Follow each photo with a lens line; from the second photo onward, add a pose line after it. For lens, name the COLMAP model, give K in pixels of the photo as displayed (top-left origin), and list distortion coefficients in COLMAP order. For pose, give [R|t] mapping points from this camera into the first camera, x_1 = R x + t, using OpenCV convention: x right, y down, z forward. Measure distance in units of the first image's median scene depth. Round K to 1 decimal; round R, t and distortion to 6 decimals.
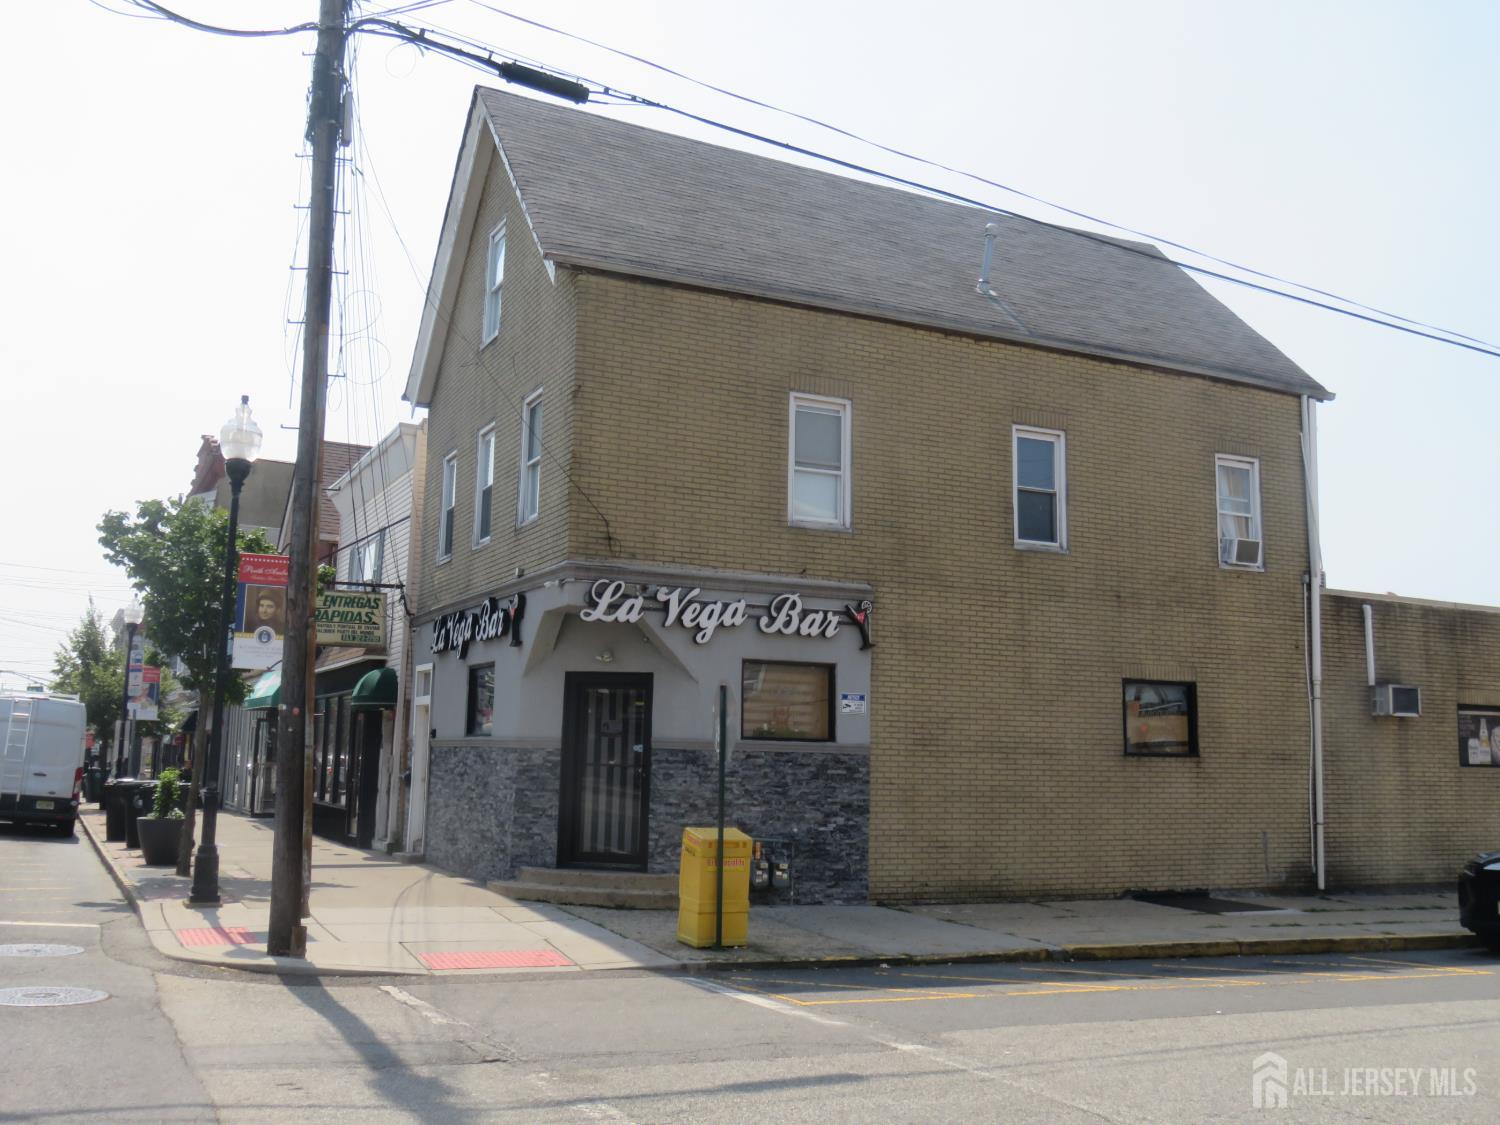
lens RADIAL K [[1472.0, 0, 752.8], [0, 1472.0, 563.7], [0, 0, 1]] dist [-0.029553, 0.000000]
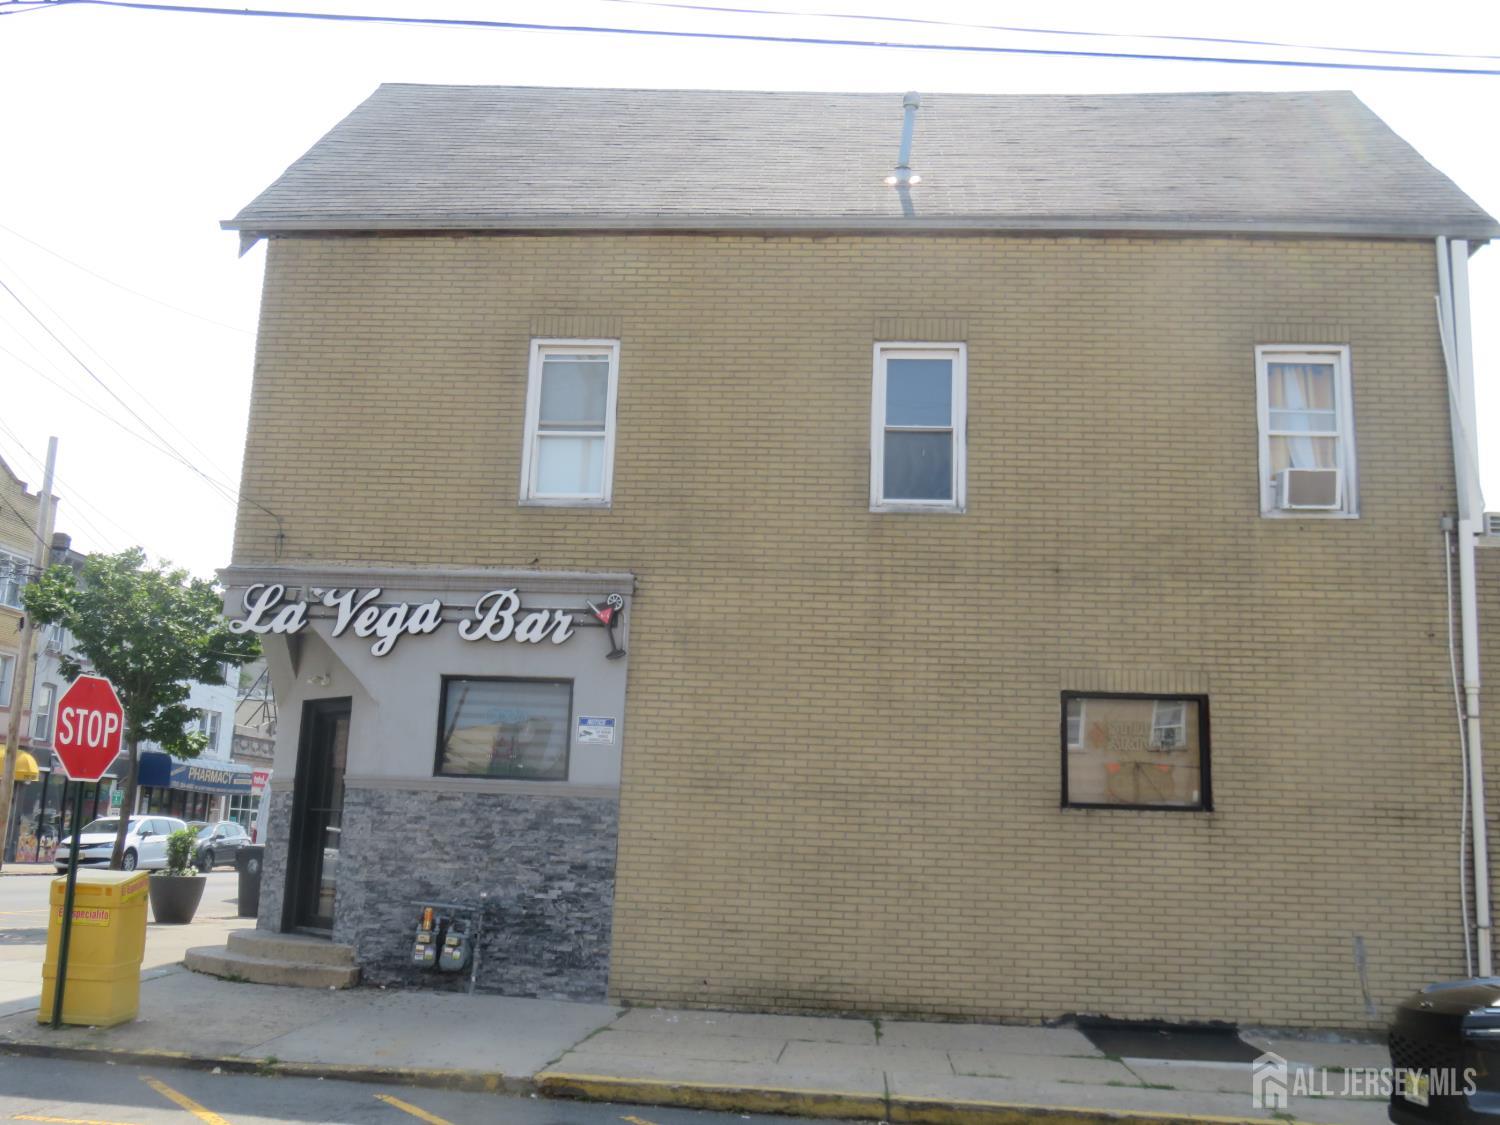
lens RADIAL K [[1472.0, 0, 748.9], [0, 1472.0, 554.5], [0, 0, 1]] dist [-0.029553, 0.000000]
pose [[0.857530, -0.088260, -0.506806, 0.512074], [0.048733, 0.994679, -0.090765, 0.075843], [0.512120, 0.053135, 0.857269, 0.379977]]
